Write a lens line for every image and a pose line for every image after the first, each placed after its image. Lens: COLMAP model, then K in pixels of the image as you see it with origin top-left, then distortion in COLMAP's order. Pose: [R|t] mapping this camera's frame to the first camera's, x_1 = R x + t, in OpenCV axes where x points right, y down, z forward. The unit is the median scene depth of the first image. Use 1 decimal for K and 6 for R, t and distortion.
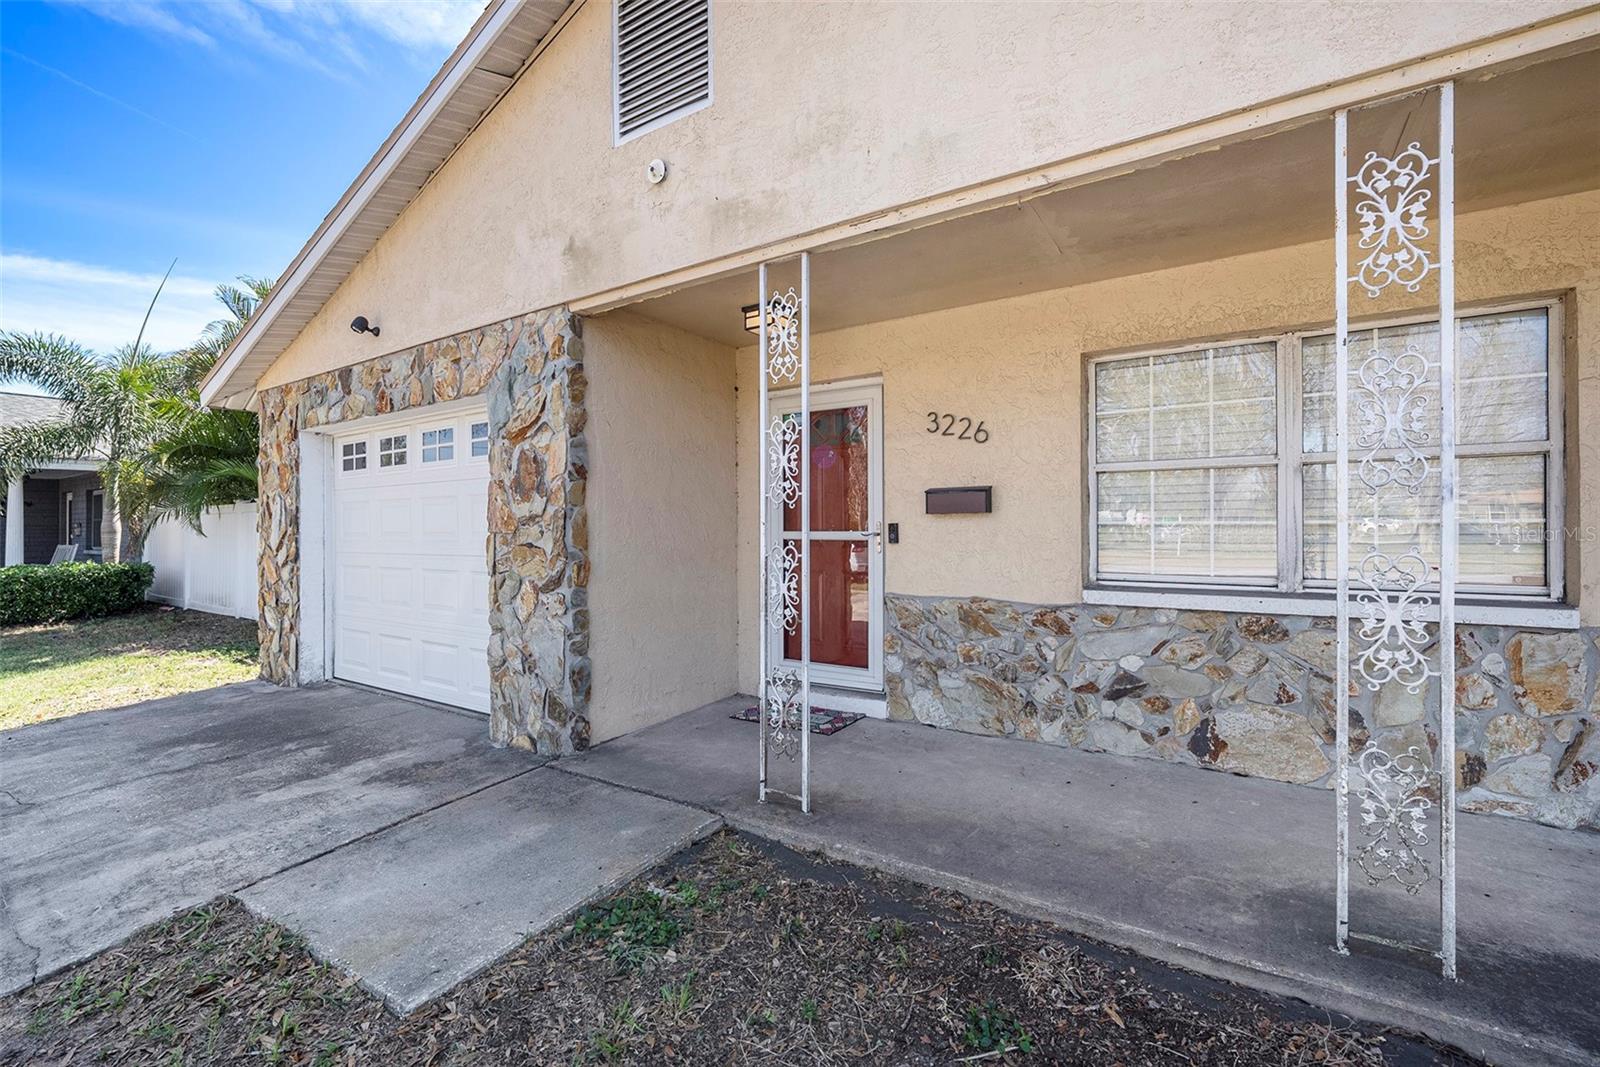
lens RADIAL K [[692.8, 0, 797.3], [0, 692.8, 517.6], [0, 0, 1]] dist [-0.003498, 0.002176]
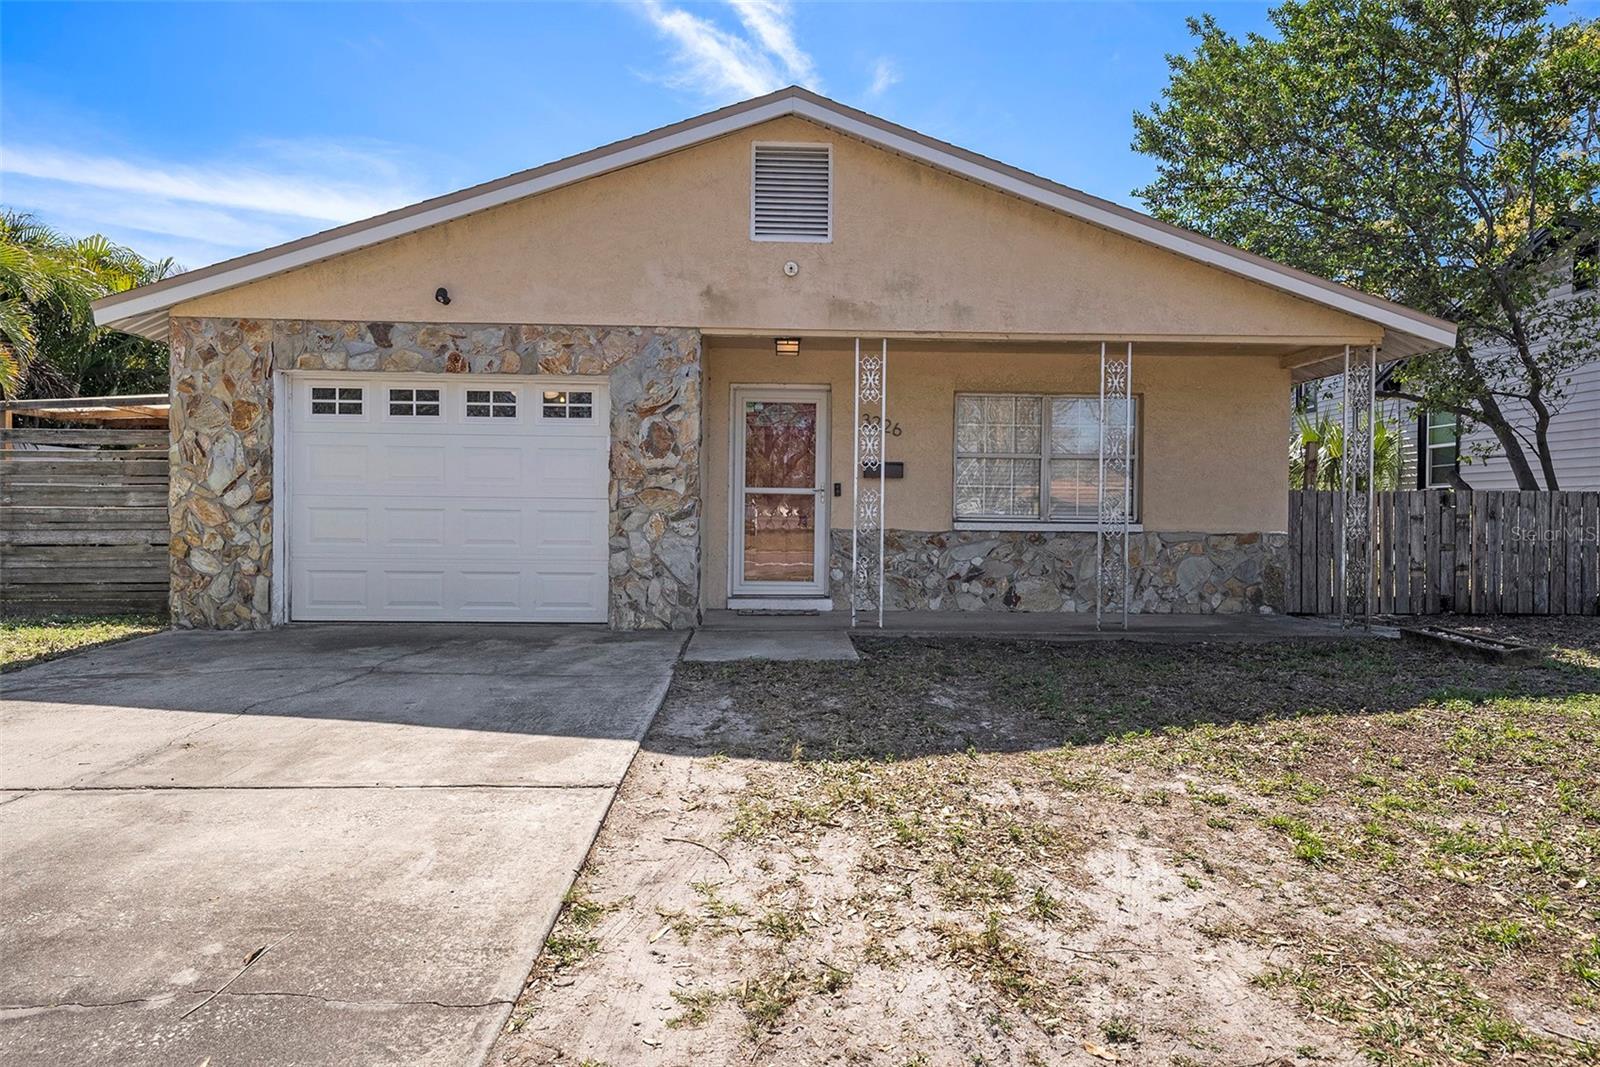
lens RADIAL K [[1107.6, 0, 790.9], [0, 1107.6, 510.8], [0, 0, 1]] dist [0.036083, 0.008585]
pose [[0.823613, 0.021395, 0.566748, -1.496887], [-0.028673, 0.999581, 0.003932, 0.070618], [-0.566427, -0.019489, 0.823882, -1.081257]]
